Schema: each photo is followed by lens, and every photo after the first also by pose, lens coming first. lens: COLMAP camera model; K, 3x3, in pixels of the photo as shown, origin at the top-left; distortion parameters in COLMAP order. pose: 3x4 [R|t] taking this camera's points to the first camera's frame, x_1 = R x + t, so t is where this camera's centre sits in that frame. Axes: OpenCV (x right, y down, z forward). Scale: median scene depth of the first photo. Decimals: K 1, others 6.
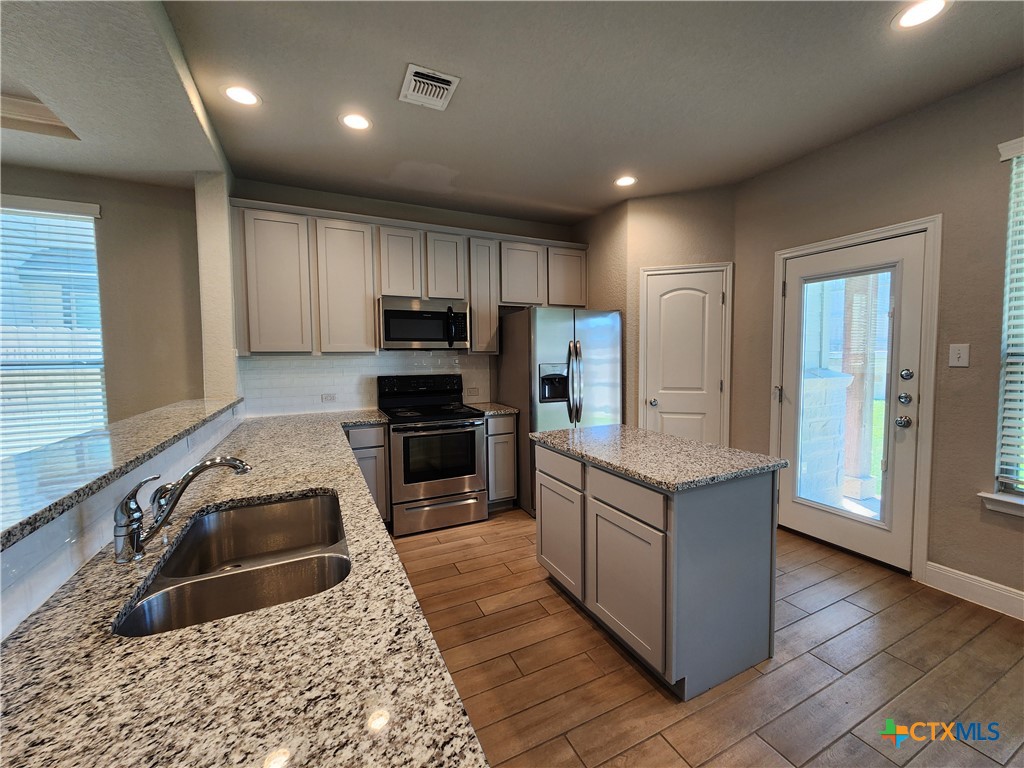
lens RADIAL K [[418.3, 0, 514.2], [0, 418.3, 380.4], [0, 0, 1]] dist [0.004718, -0.002361]
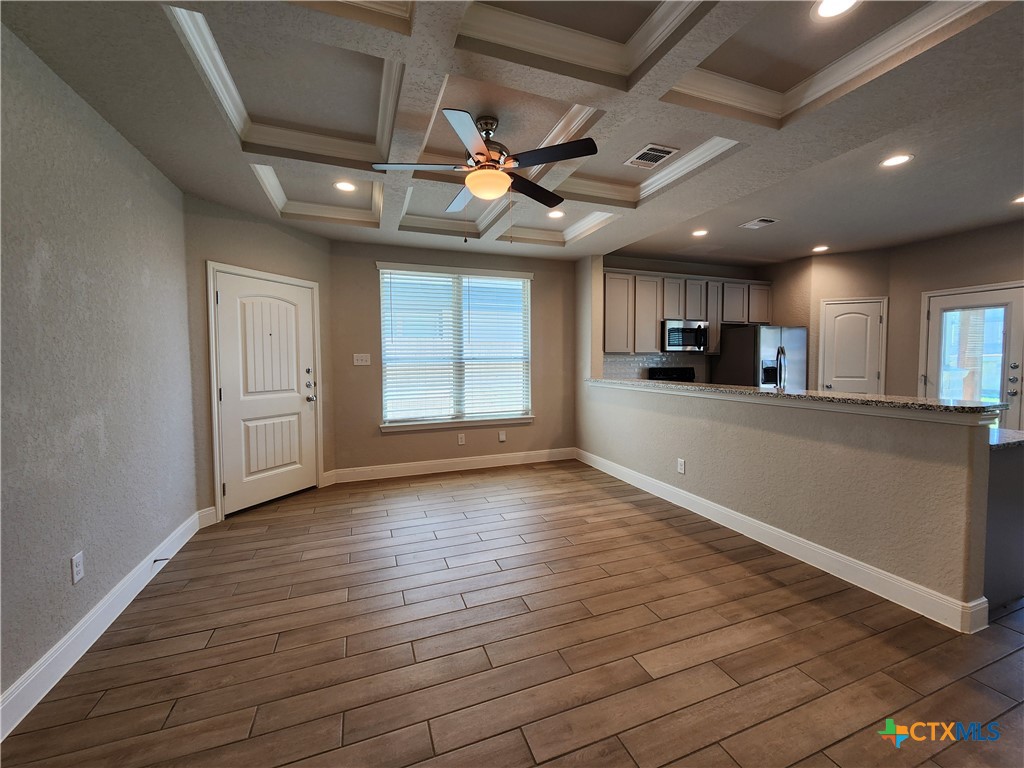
lens RADIAL K [[418.3, 0, 513.5], [0, 418.3, 381.9], [0, 0, 1]] dist [0.004718, -0.002361]
pose [[0.996425, 0.009270, -0.083967, -0.745091], [-0.009874, 0.999928, -0.006774, 0.062423], [0.083899, 0.007579, 0.996445, -0.685566]]
